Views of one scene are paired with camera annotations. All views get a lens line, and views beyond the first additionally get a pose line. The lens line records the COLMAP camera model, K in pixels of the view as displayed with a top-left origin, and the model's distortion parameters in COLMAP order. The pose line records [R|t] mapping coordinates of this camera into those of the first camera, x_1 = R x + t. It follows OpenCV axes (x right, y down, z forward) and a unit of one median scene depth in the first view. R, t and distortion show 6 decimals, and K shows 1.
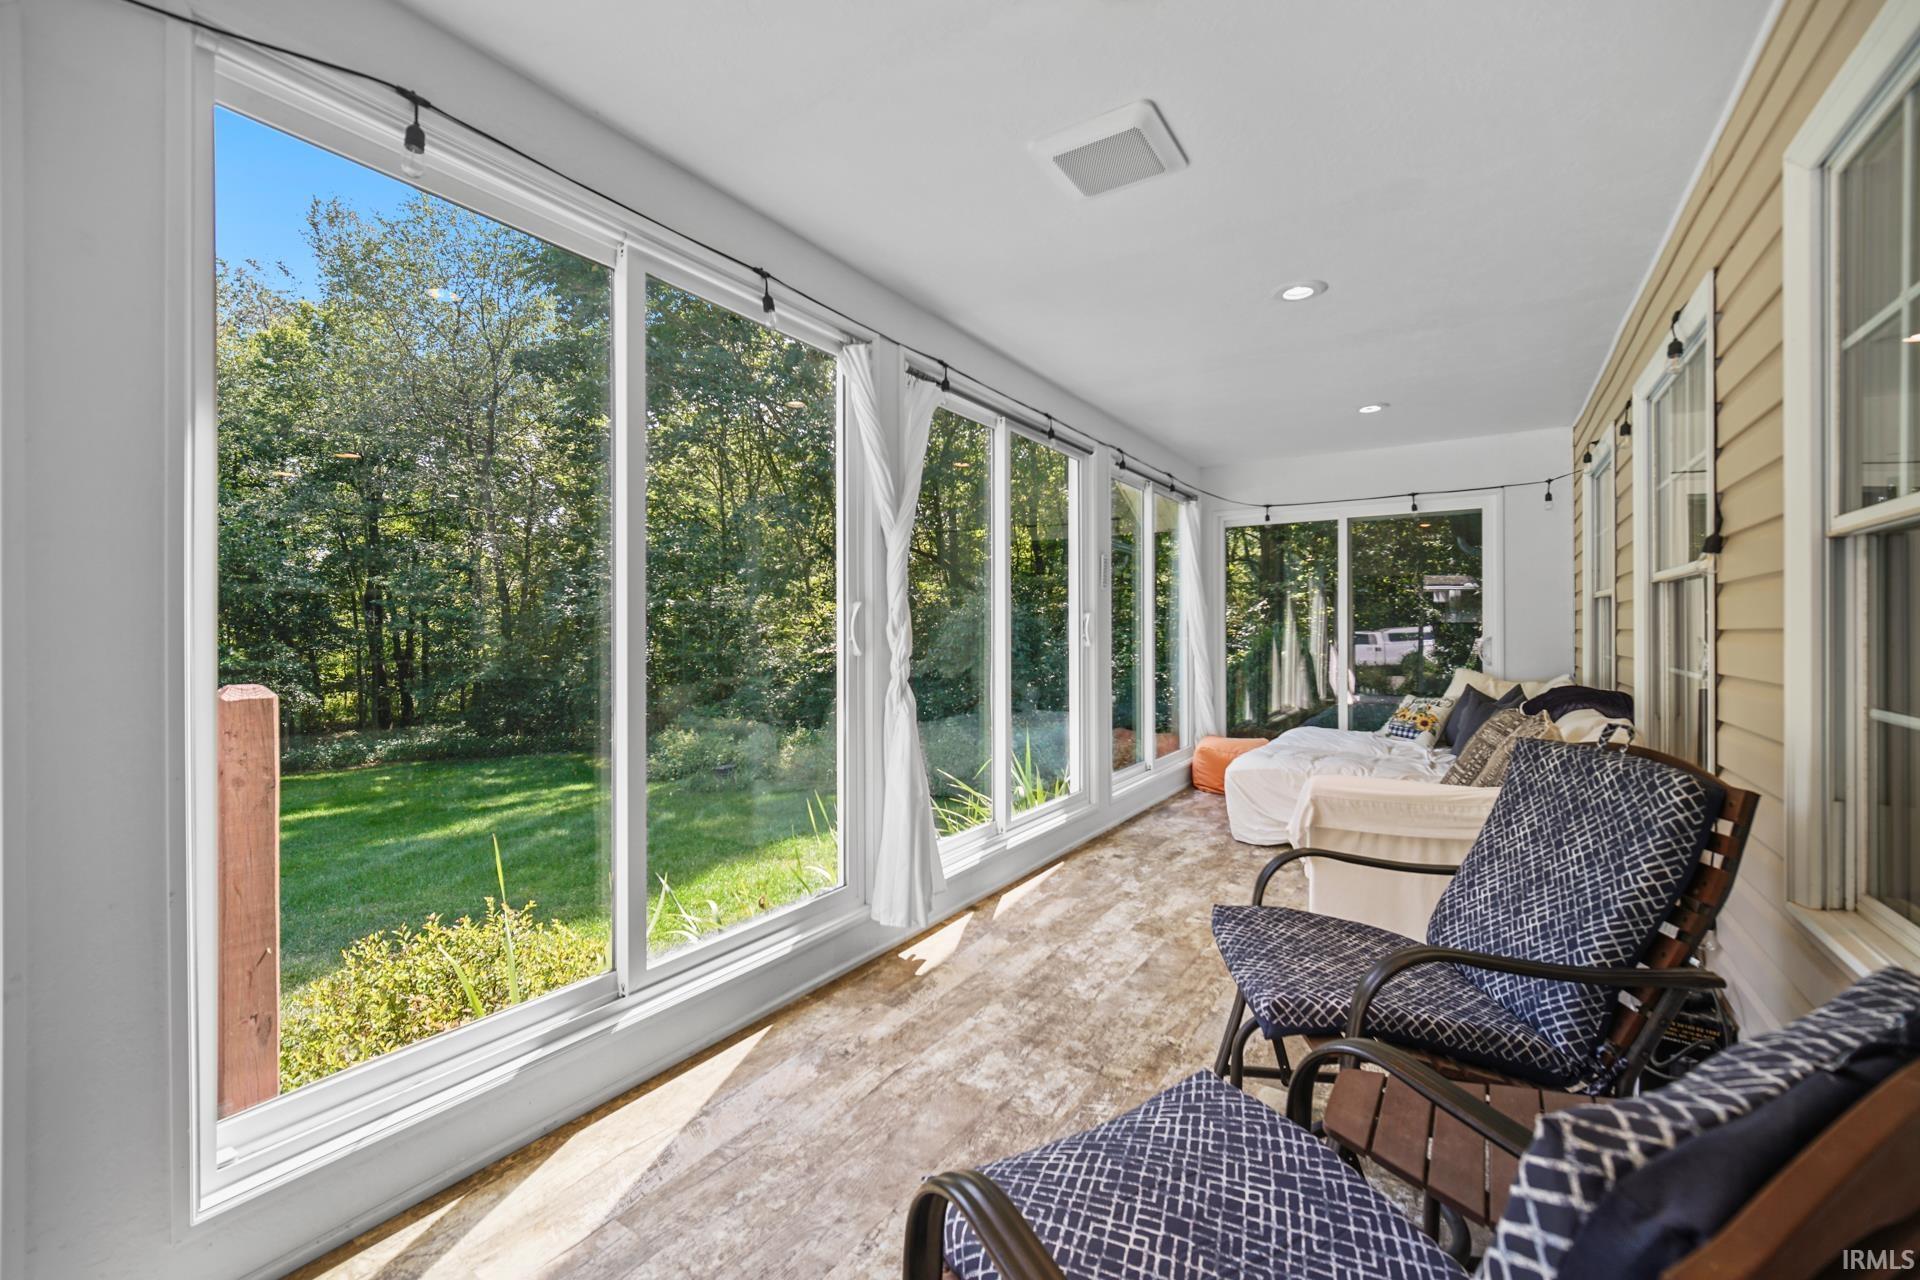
lens RADIAL K [[801.9, 0, 949.1], [0, 801.9, 631.1], [0, 0, 1]] dist [-0.000612, -0.000080]
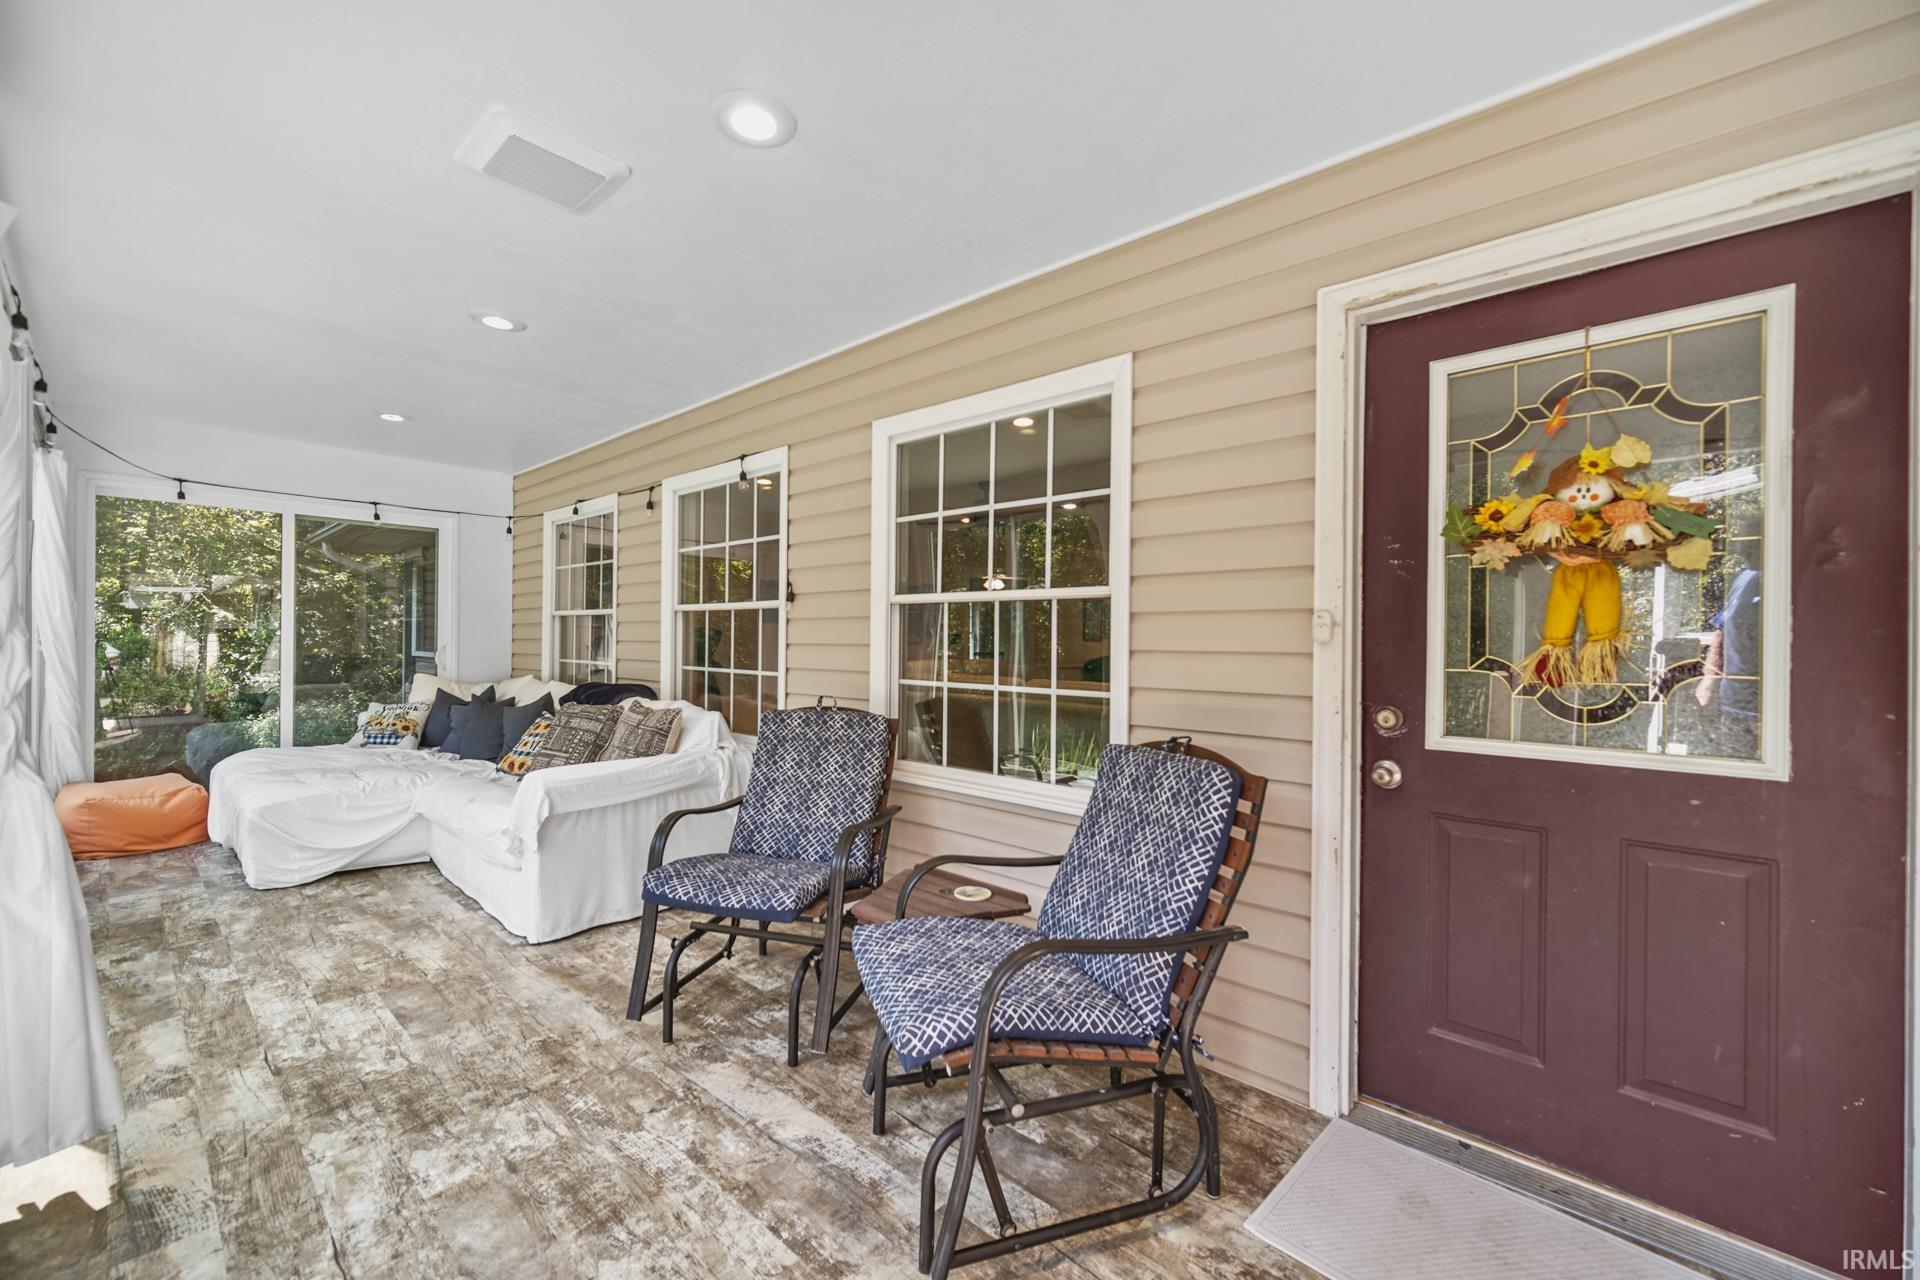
lens RADIAL K [[770.5, 0, 951.6], [0, 770.5, 644.4], [0, 0, 1]] dist [0.000756, -0.000907]
pose [[0.126033, -0.001026, 0.992026, -0.474907], [-0.010372, 0.999943, 0.002352, -0.005350], [-0.991972, -0.010586, 0.126015, 0.258906]]
